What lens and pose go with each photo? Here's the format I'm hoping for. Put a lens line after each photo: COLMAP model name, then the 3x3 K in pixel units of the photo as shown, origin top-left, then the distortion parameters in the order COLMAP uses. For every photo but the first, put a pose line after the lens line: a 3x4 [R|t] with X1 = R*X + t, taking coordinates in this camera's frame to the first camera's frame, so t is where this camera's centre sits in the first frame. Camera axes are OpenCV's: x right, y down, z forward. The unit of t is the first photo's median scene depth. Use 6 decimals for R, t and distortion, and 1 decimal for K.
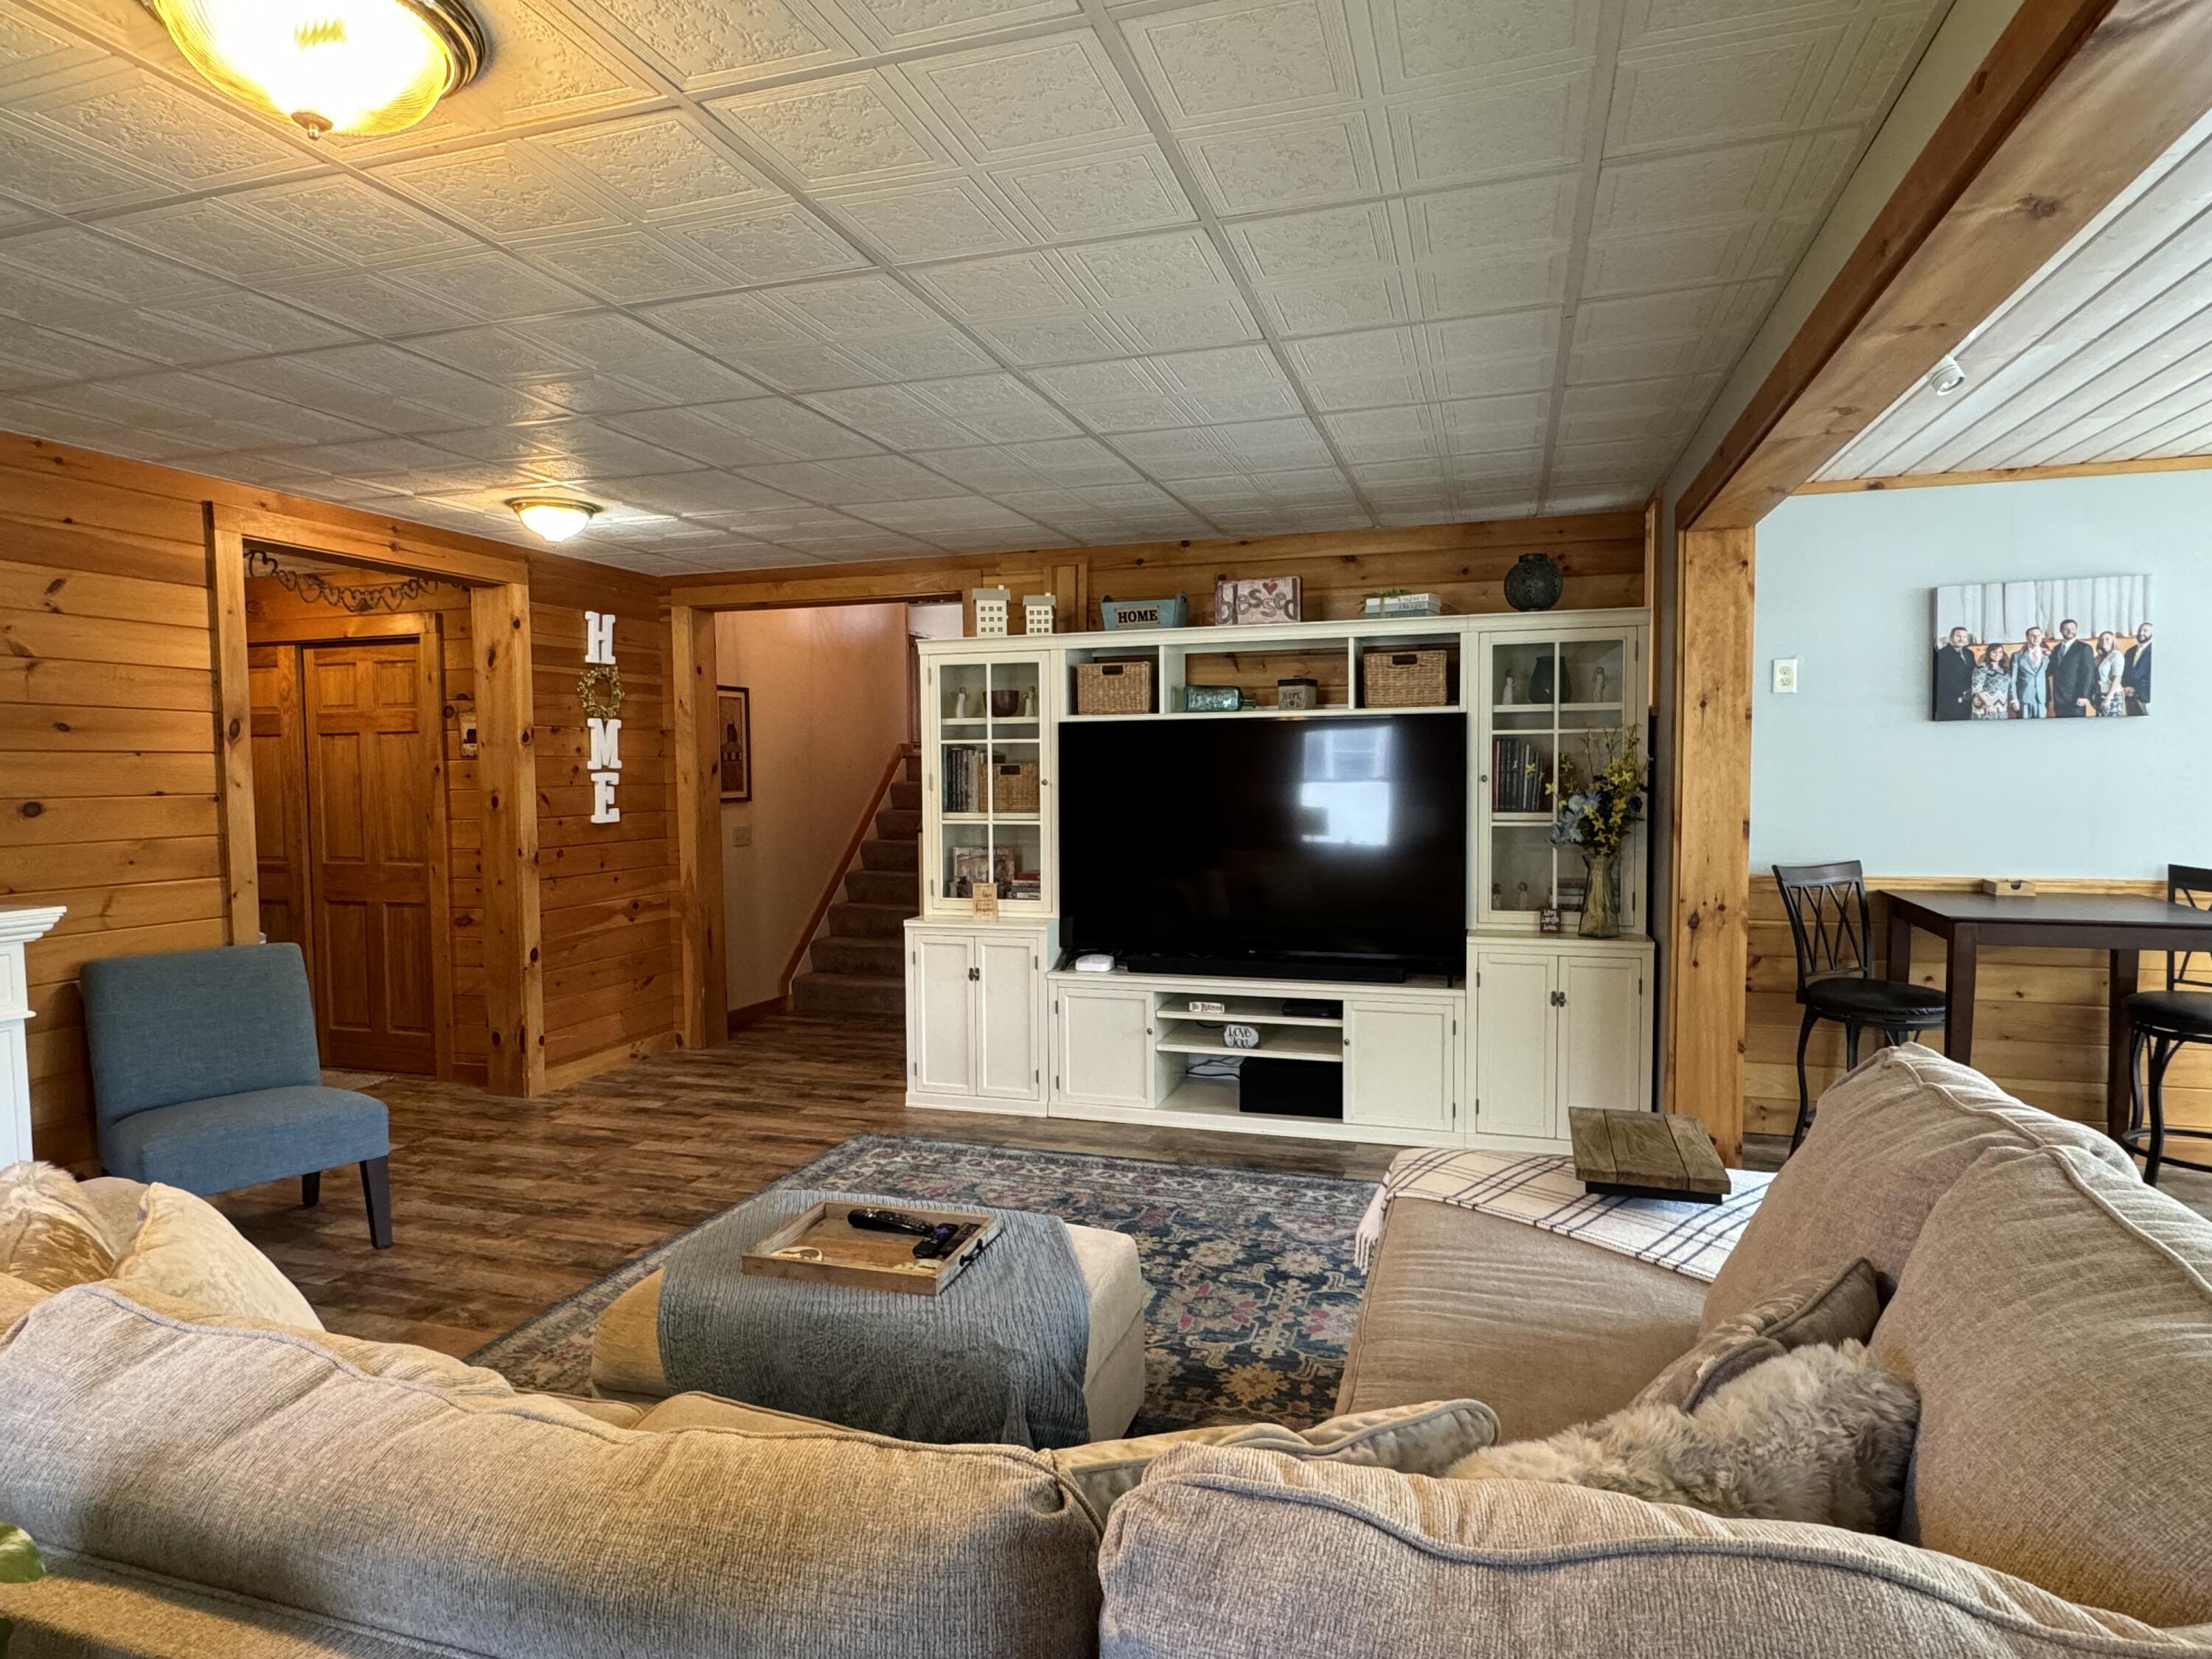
lens RADIAL K [[1233.4, 0, 1110.3], [0, 1233.4, 834.3], [0, 0, 1]] dist [0.000756, -0.000687]
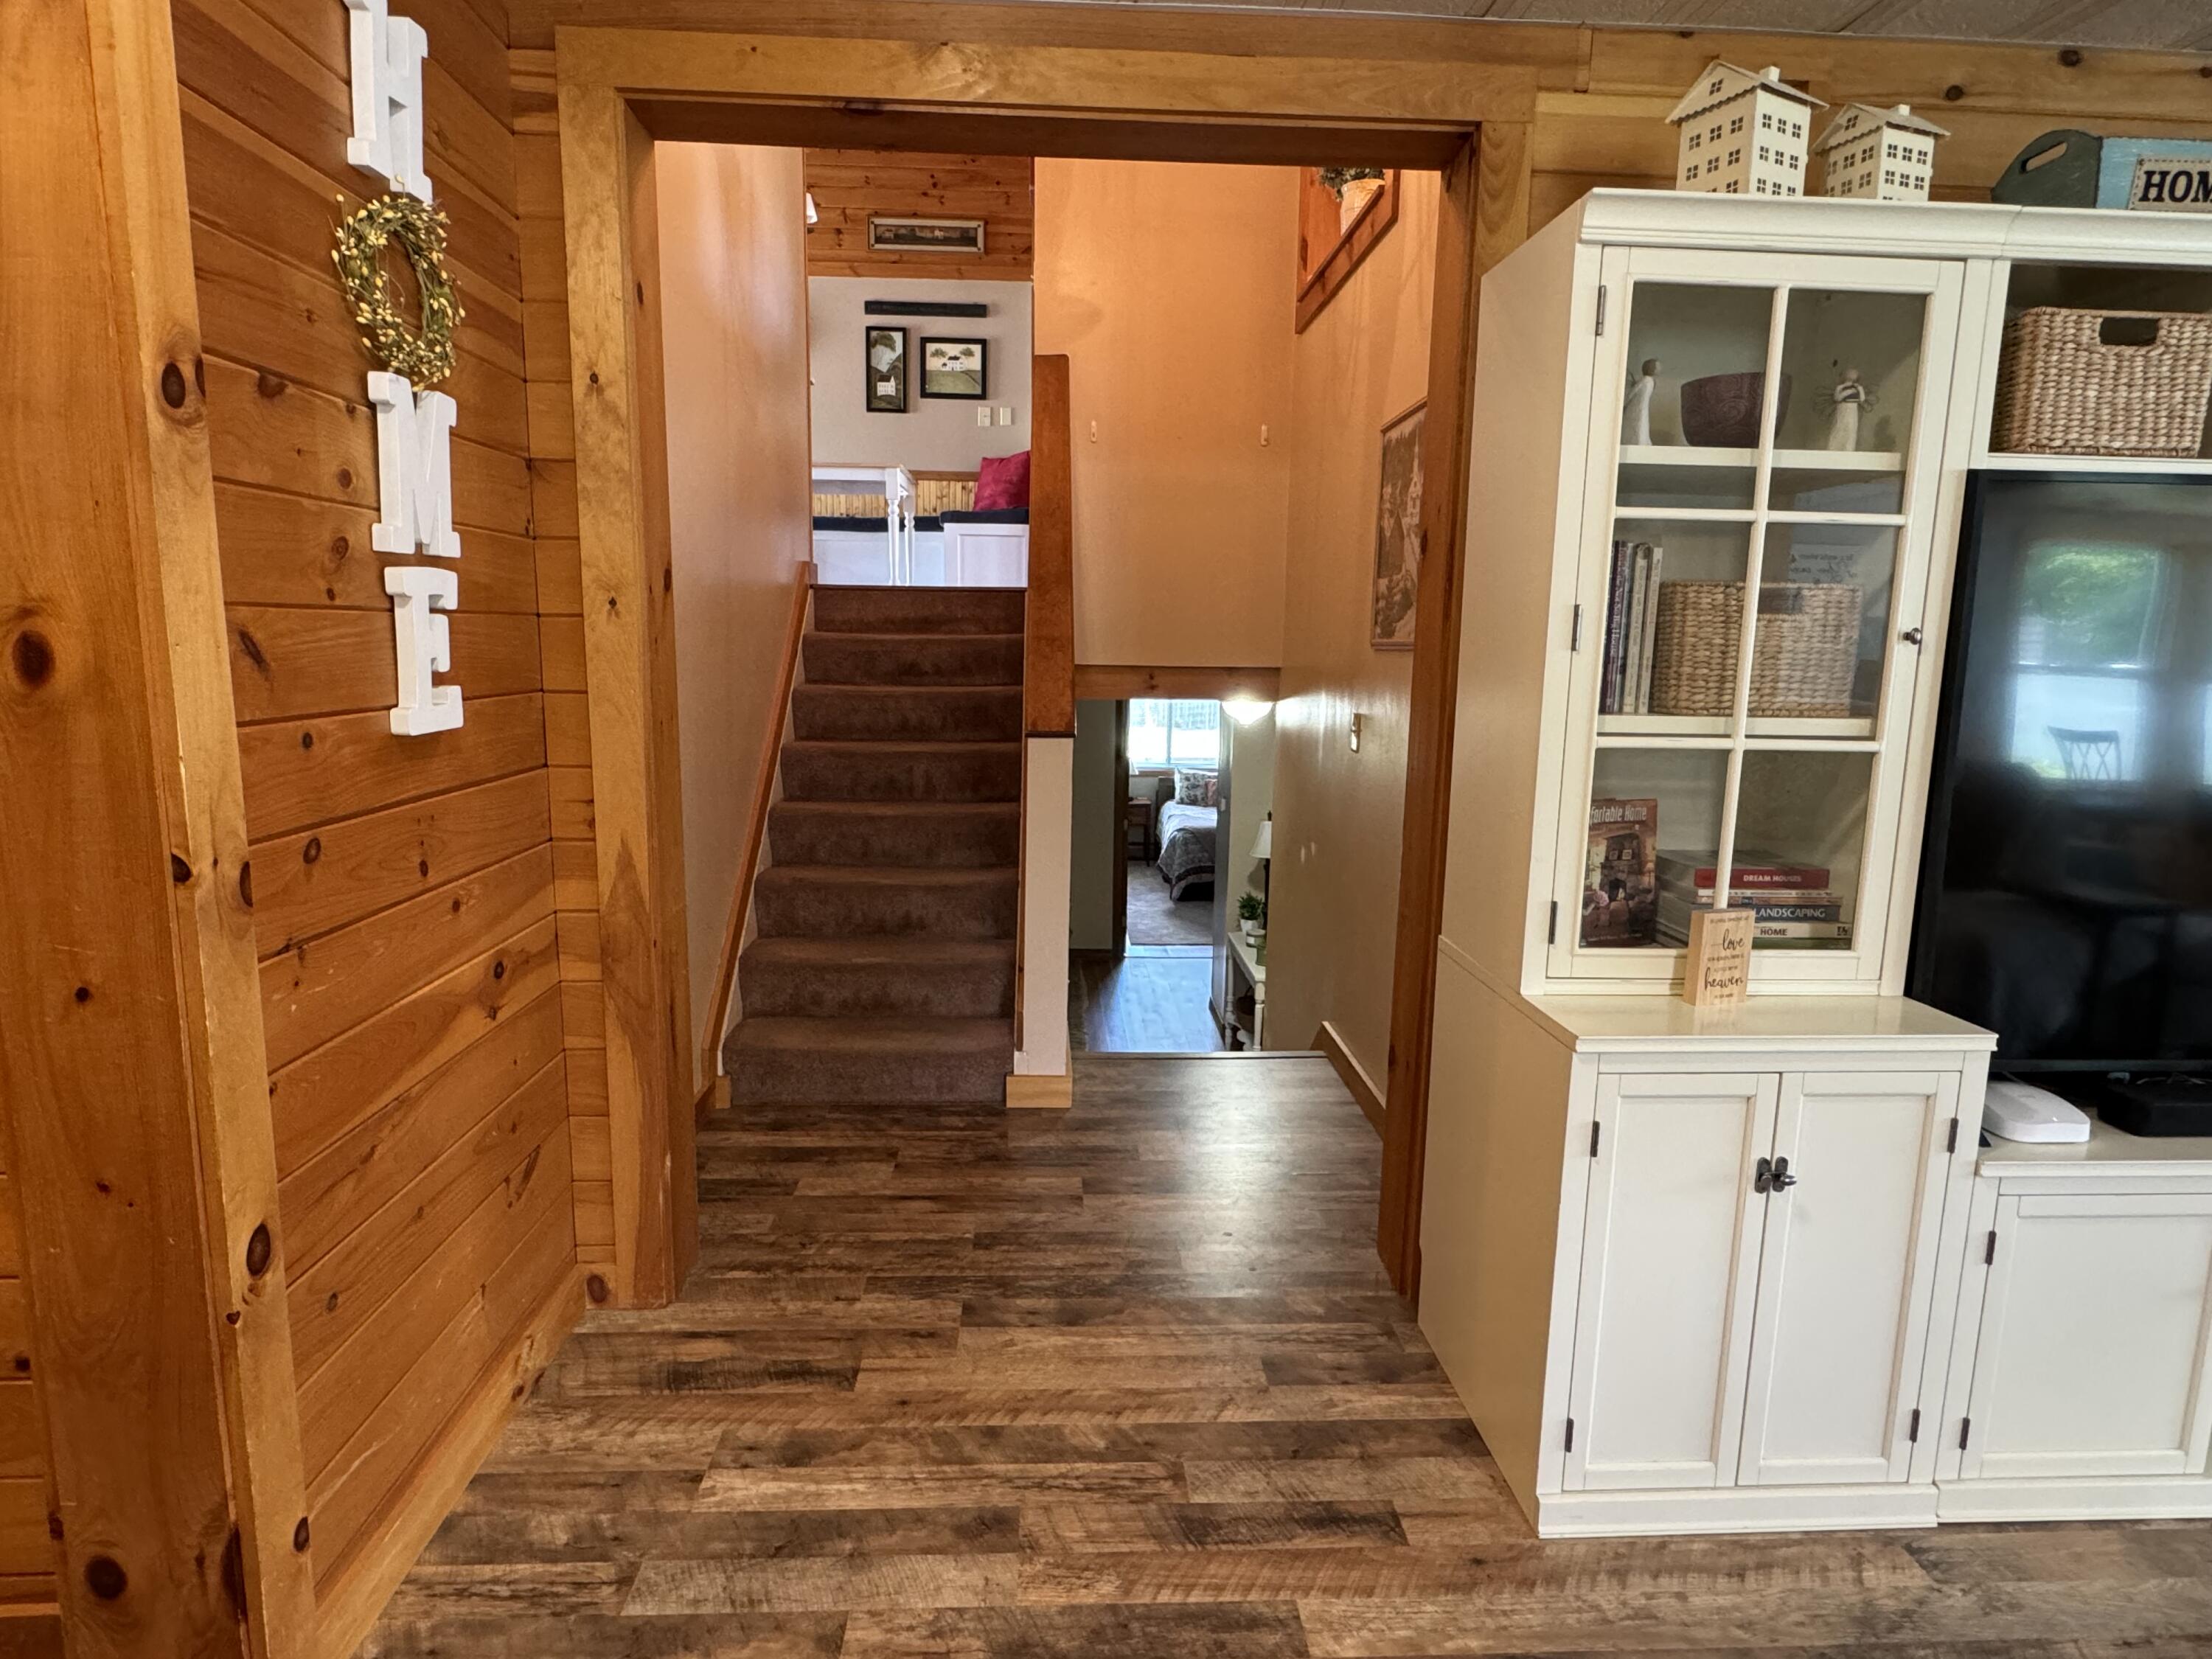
lens RADIAL K [[1233.4, 0, 1105.7], [0, 1233.4, 830.7], [0, 0, 1]] dist [0.000756, -0.000687]
pose [[0.936908, -0.028309, 0.348427, -0.394625], [-0.007854, 0.994759, 0.101942, -0.019471], [-0.349487, -0.098247, 0.931776, 0.714238]]
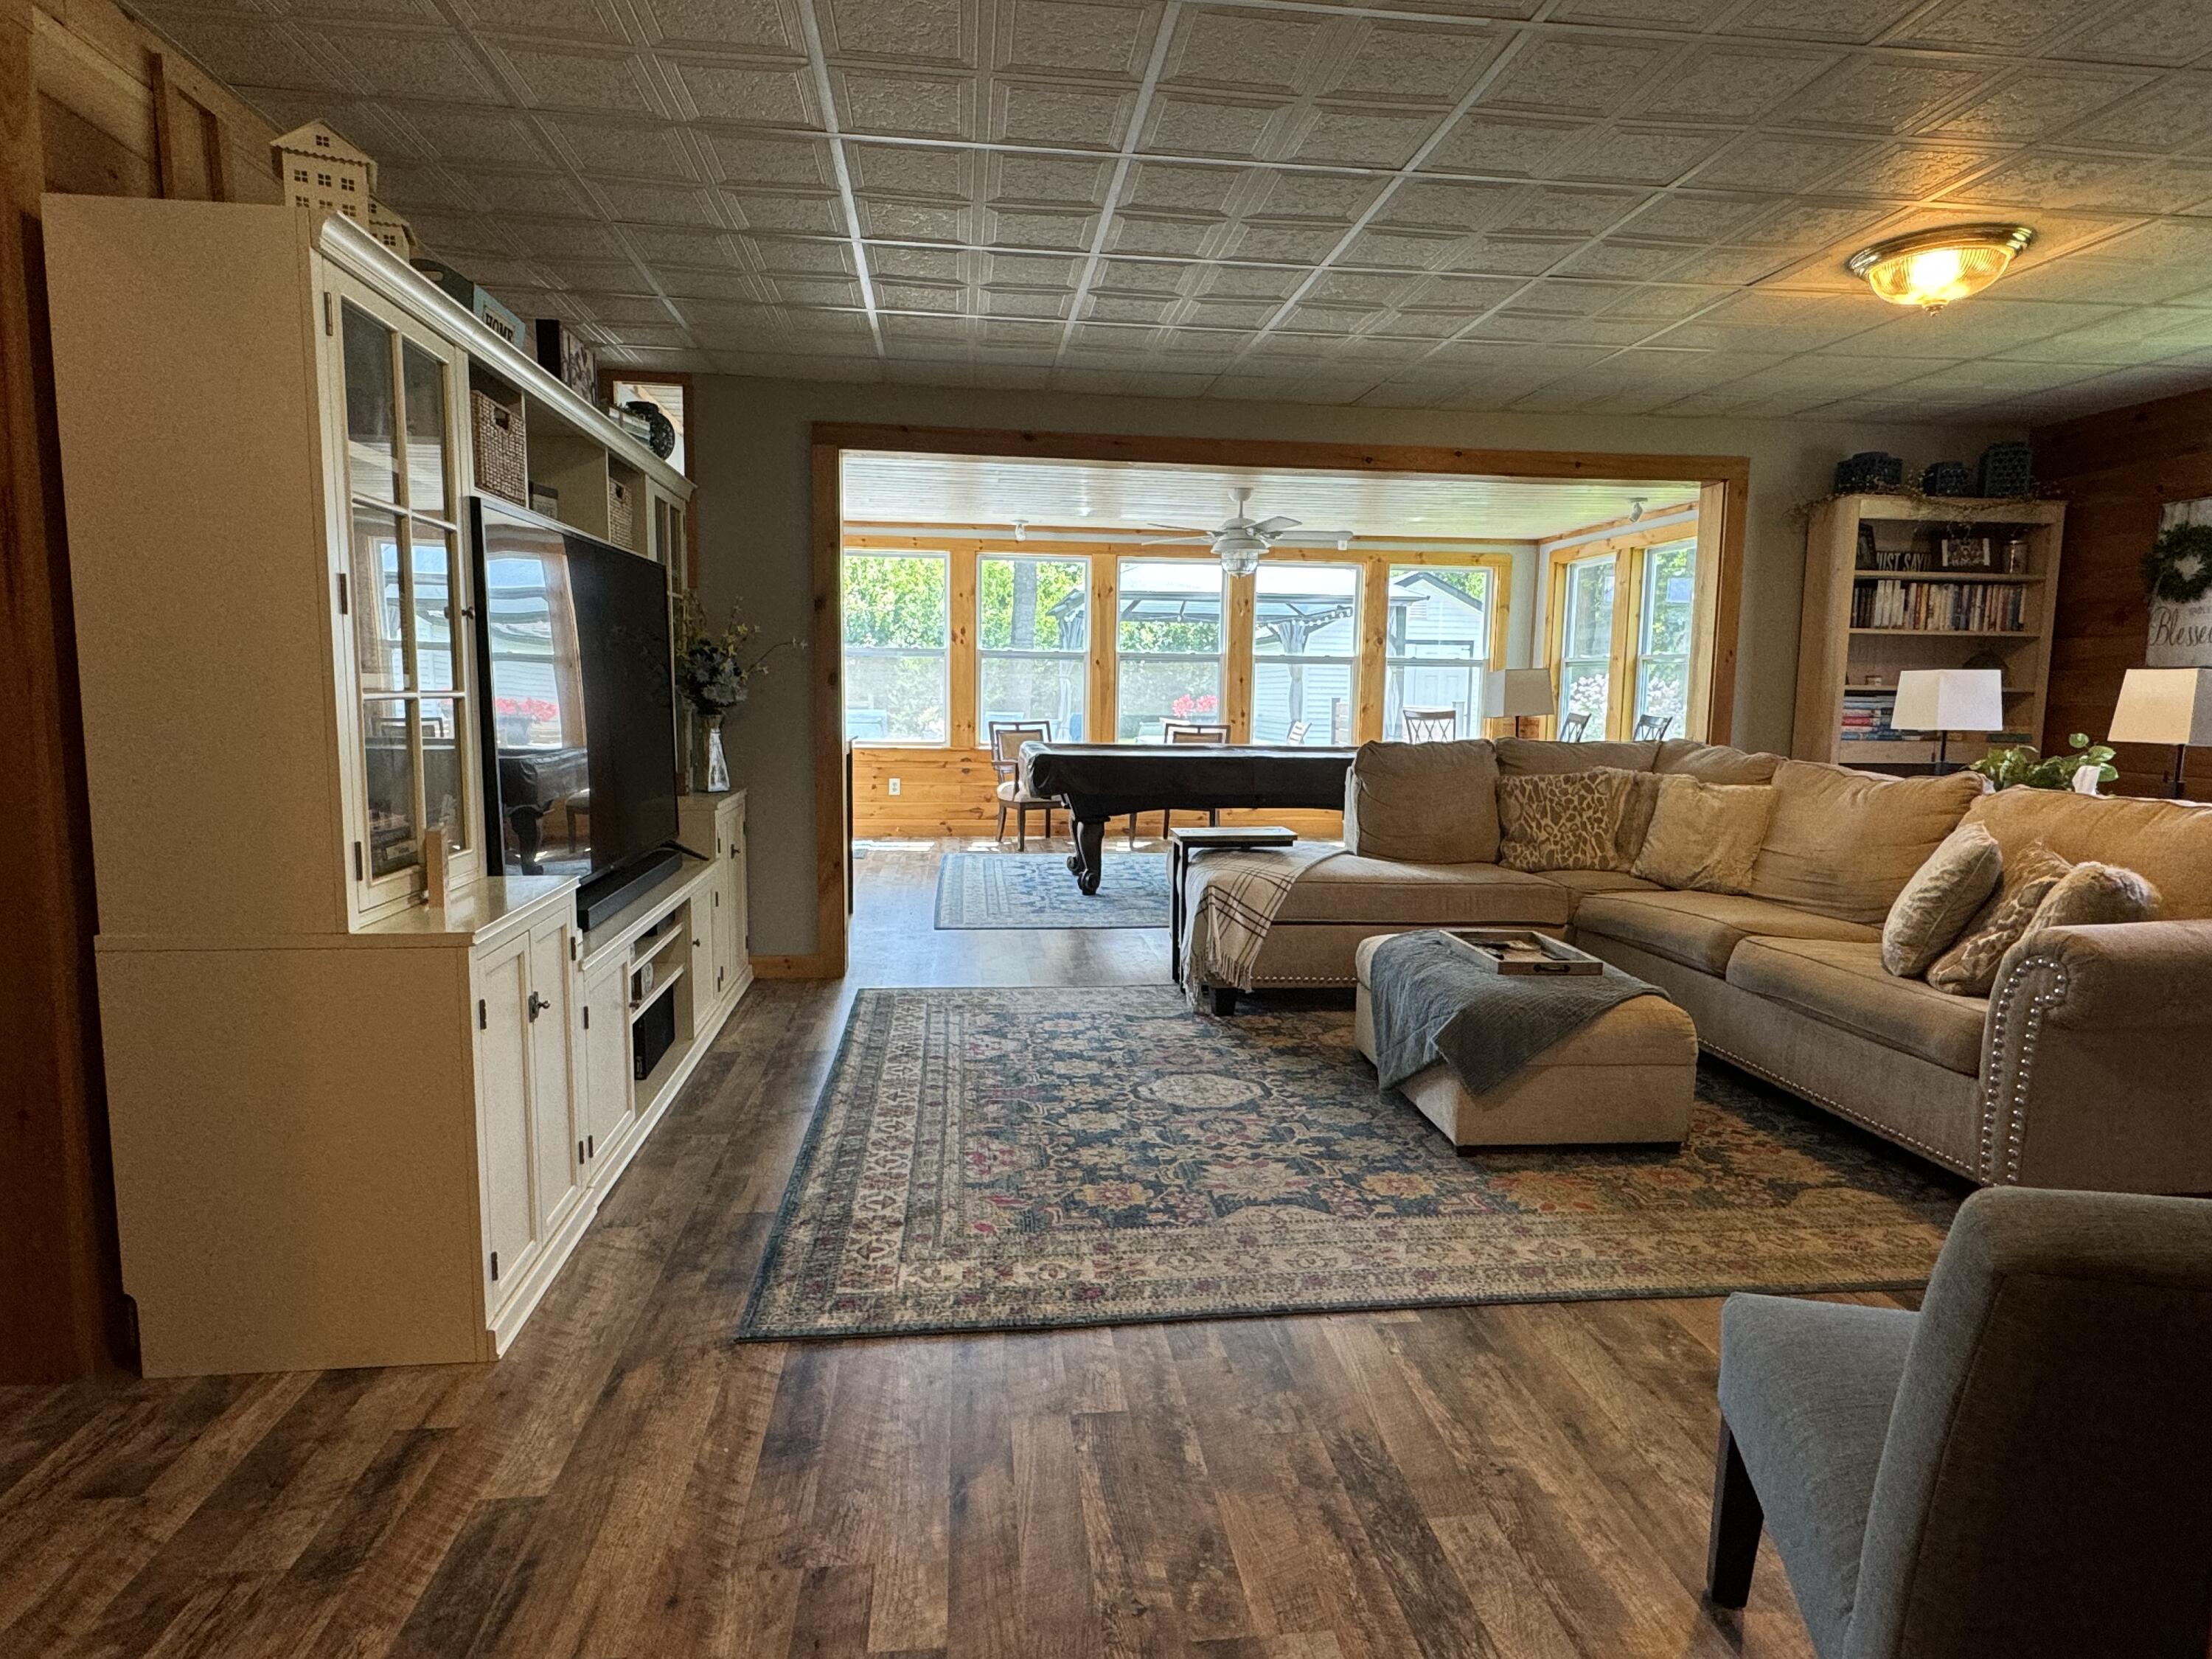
lens RADIAL K [[1233.4, 0, 1095.5], [0, 1233.4, 831.8], [0, 0, 1]] dist [0.000756, -0.000687]
pose [[-0.406183, -0.104884, 0.907753, -0.606539], [0.037010, 0.990688, 0.131027, -0.009896], [-0.913042, 0.086817, -0.398518, 0.944462]]
